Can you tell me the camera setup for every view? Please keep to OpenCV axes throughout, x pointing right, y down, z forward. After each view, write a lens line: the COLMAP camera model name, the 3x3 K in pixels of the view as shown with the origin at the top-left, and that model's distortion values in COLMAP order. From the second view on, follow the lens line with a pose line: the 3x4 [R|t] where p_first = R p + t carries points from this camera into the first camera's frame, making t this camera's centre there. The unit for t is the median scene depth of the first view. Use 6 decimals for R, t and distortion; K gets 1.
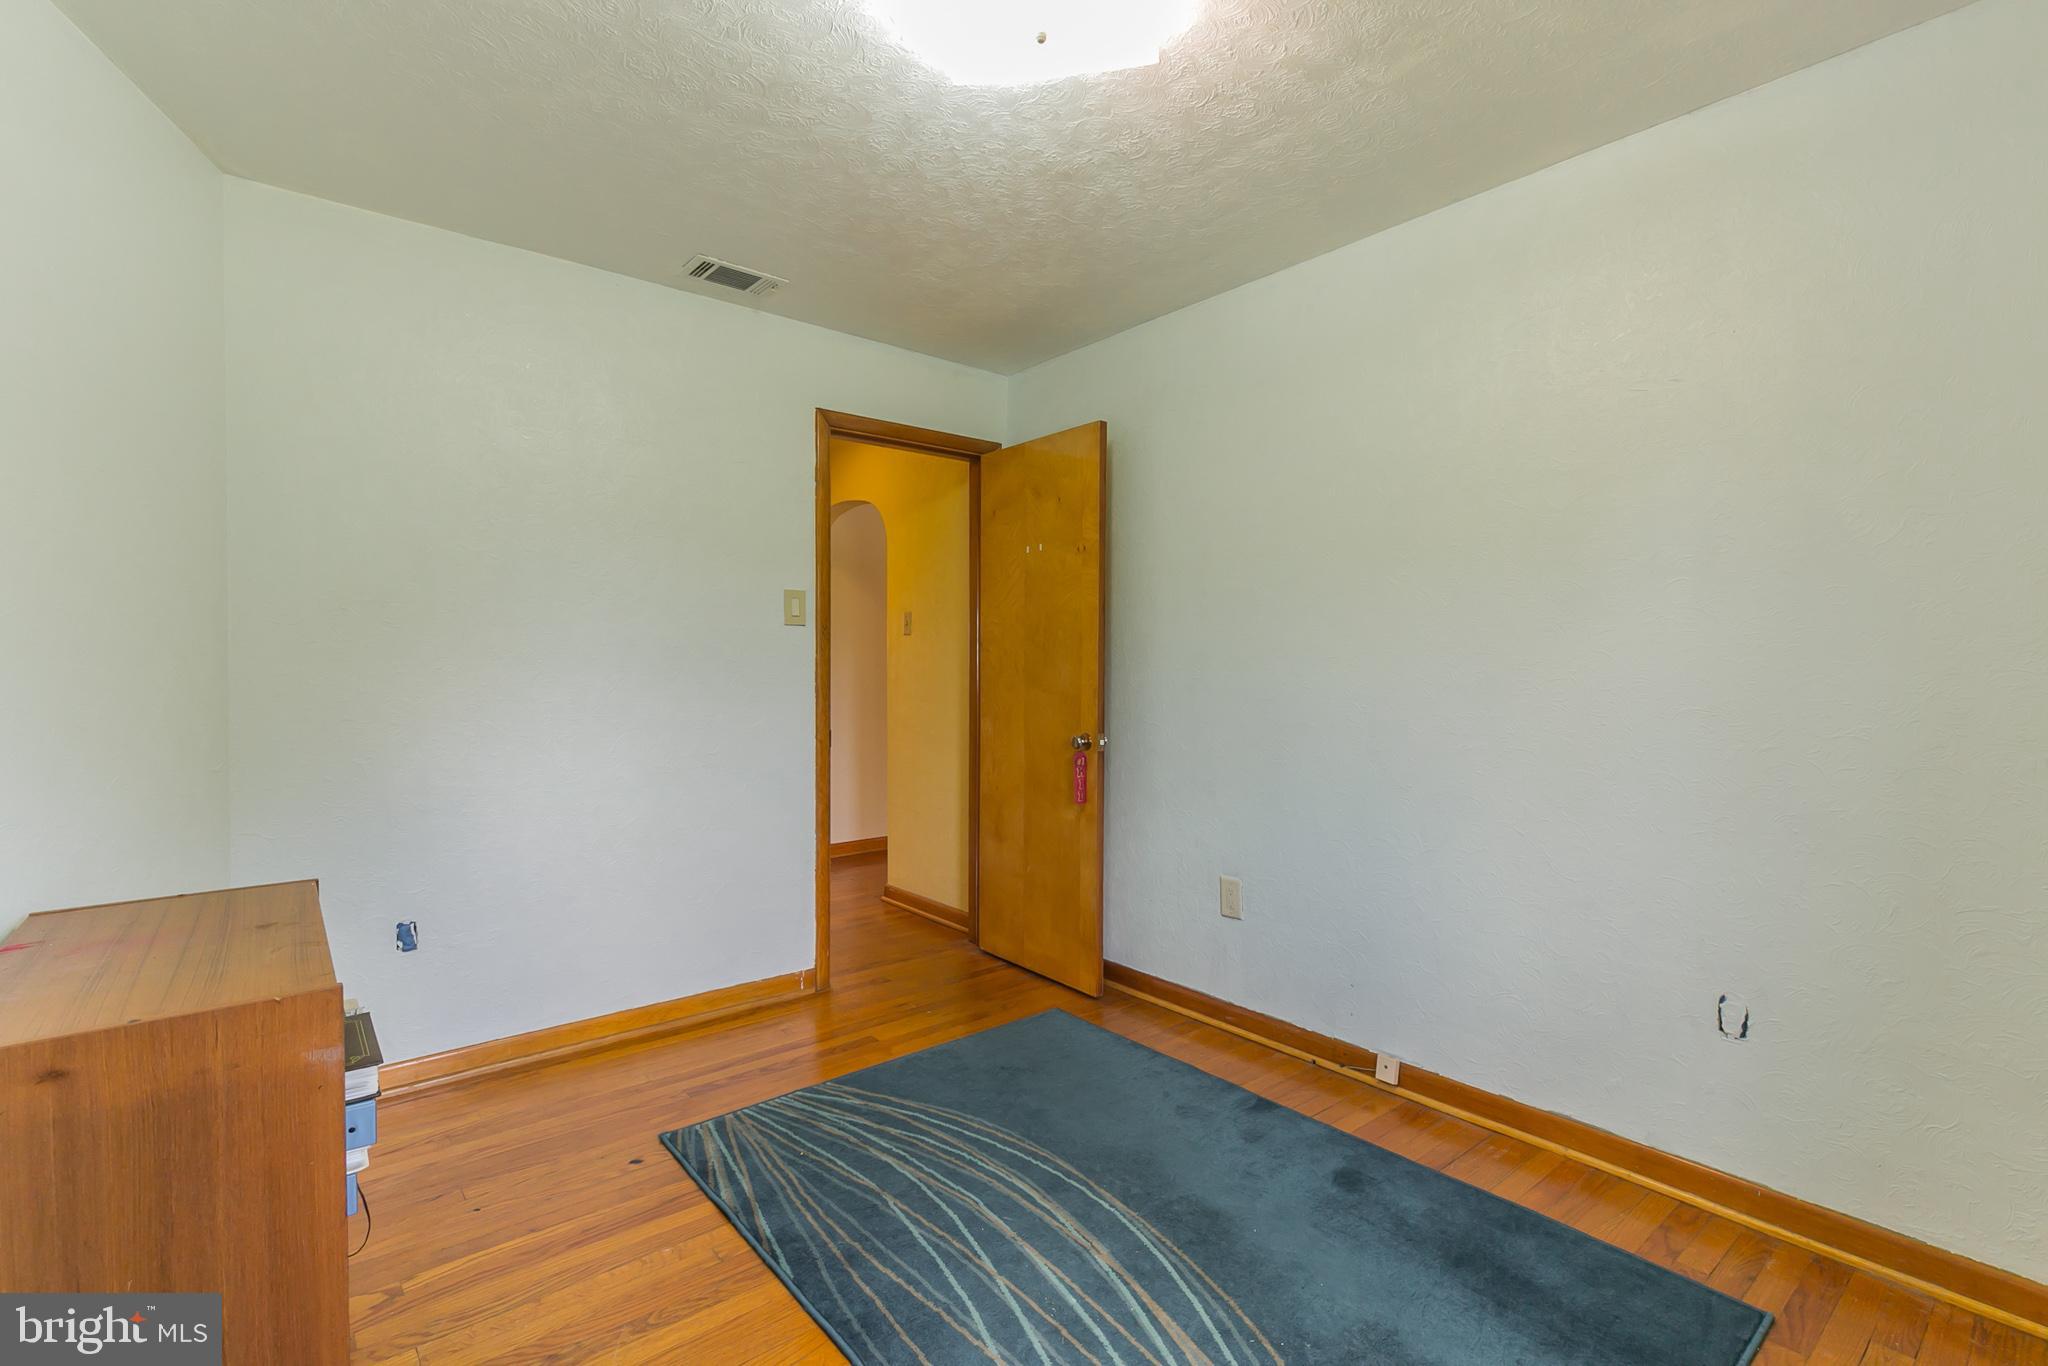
lens RADIAL K [[929.3, 0, 1025.7], [0, 929.3, 680.6], [0, 0, 1]] dist [0.010156, -0.003531]
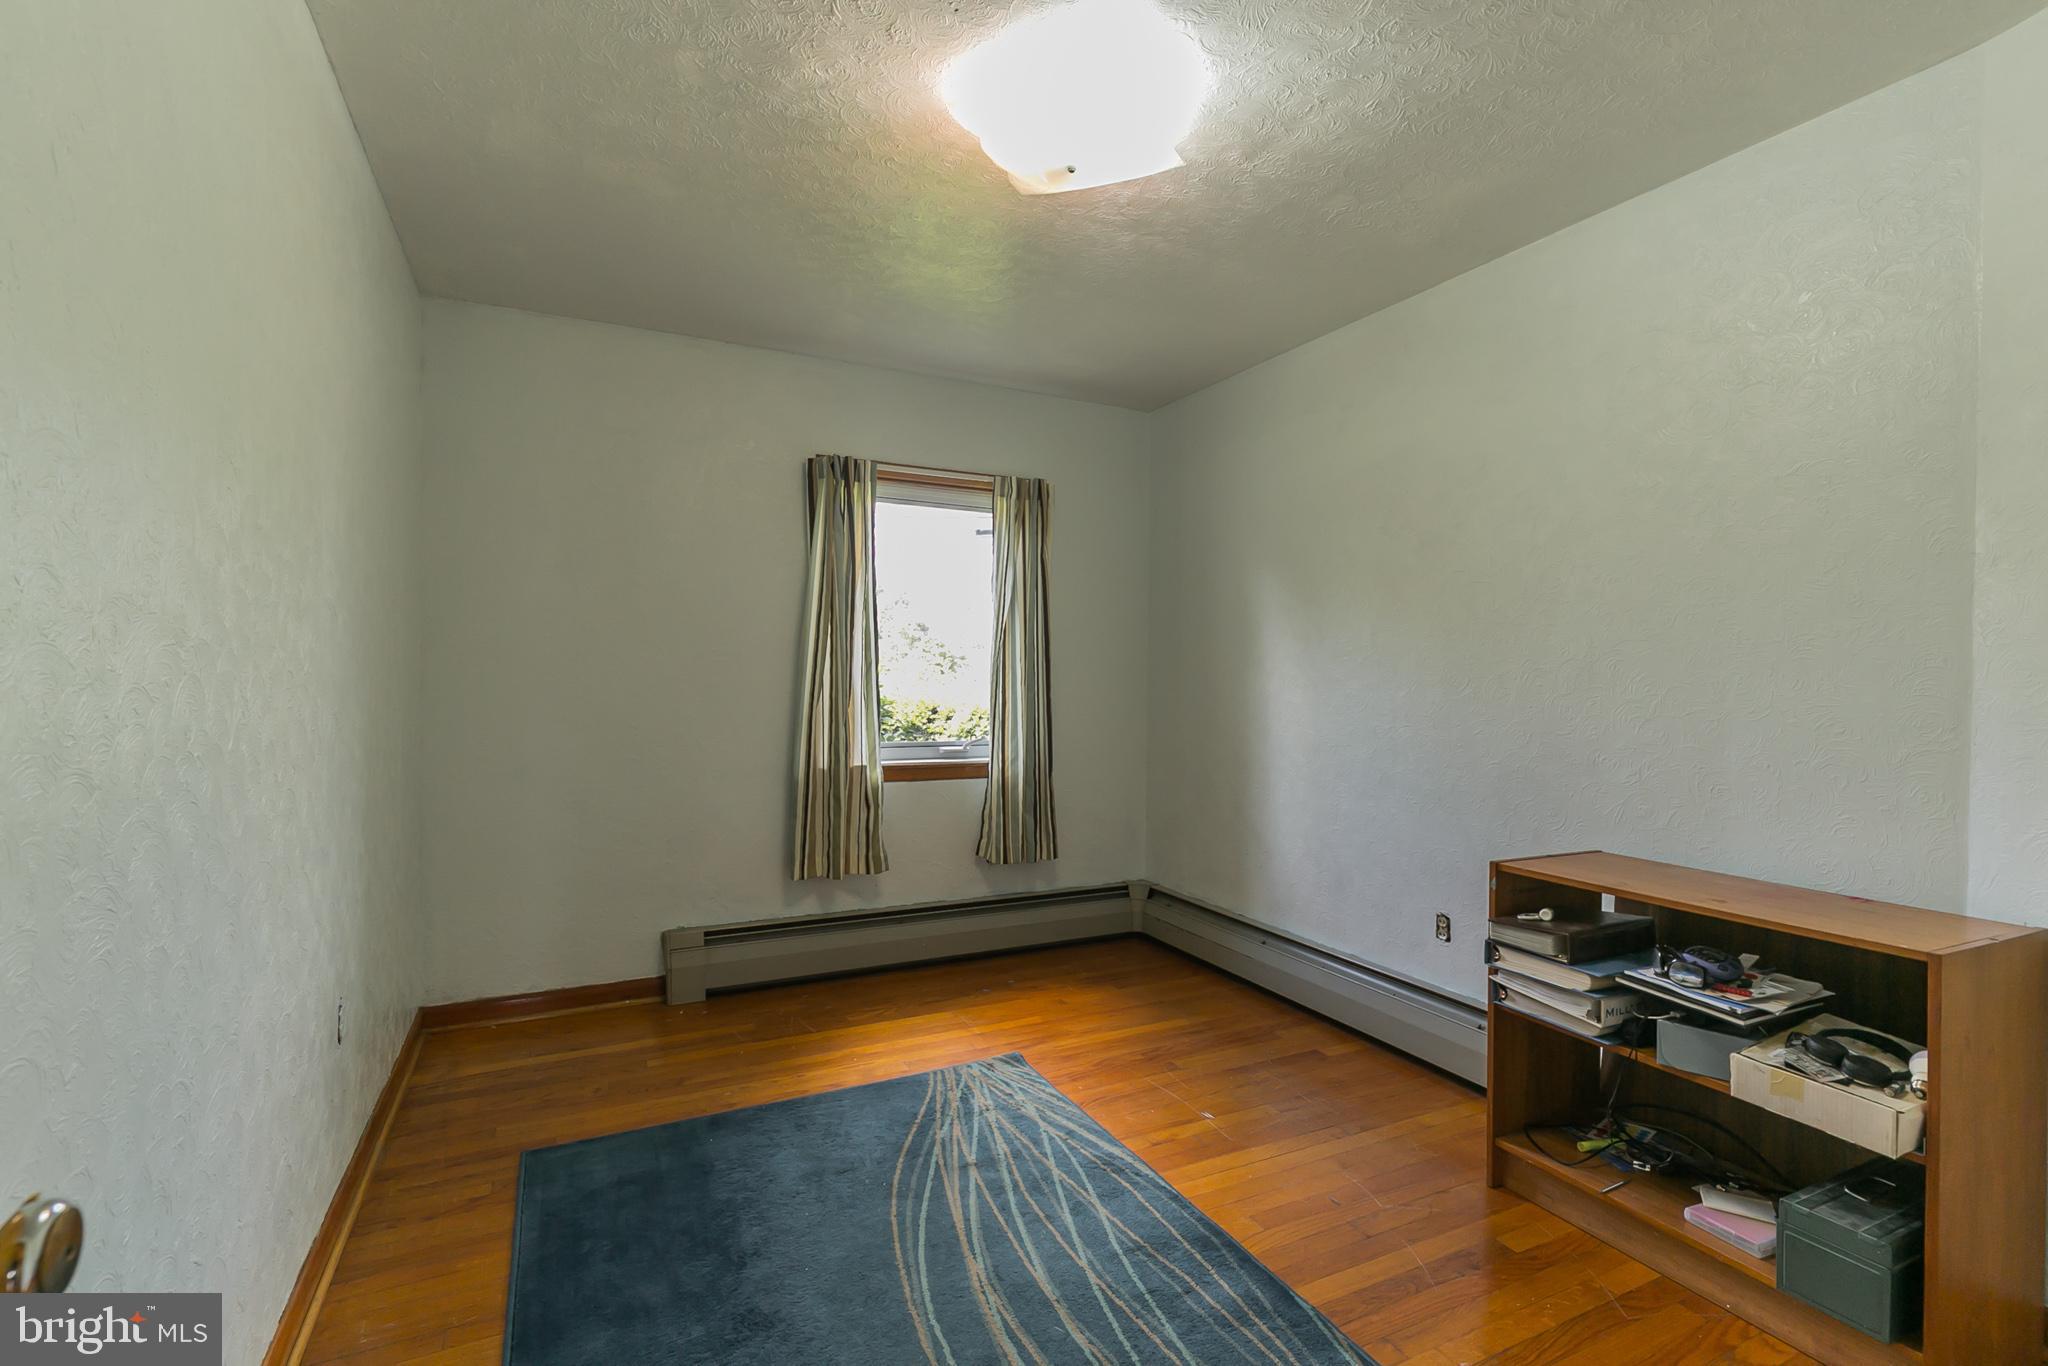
lens RADIAL K [[929.3, 0, 1029.7], [0, 929.3, 689.3], [0, 0, 1]] dist [0.010156, -0.003531]
pose [[-0.972747, -0.015609, 0.231343, -0.200152], [-0.014125, 0.999868, 0.008069, -0.006936], [-0.231439, 0.004581, -0.972839, 2.027382]]
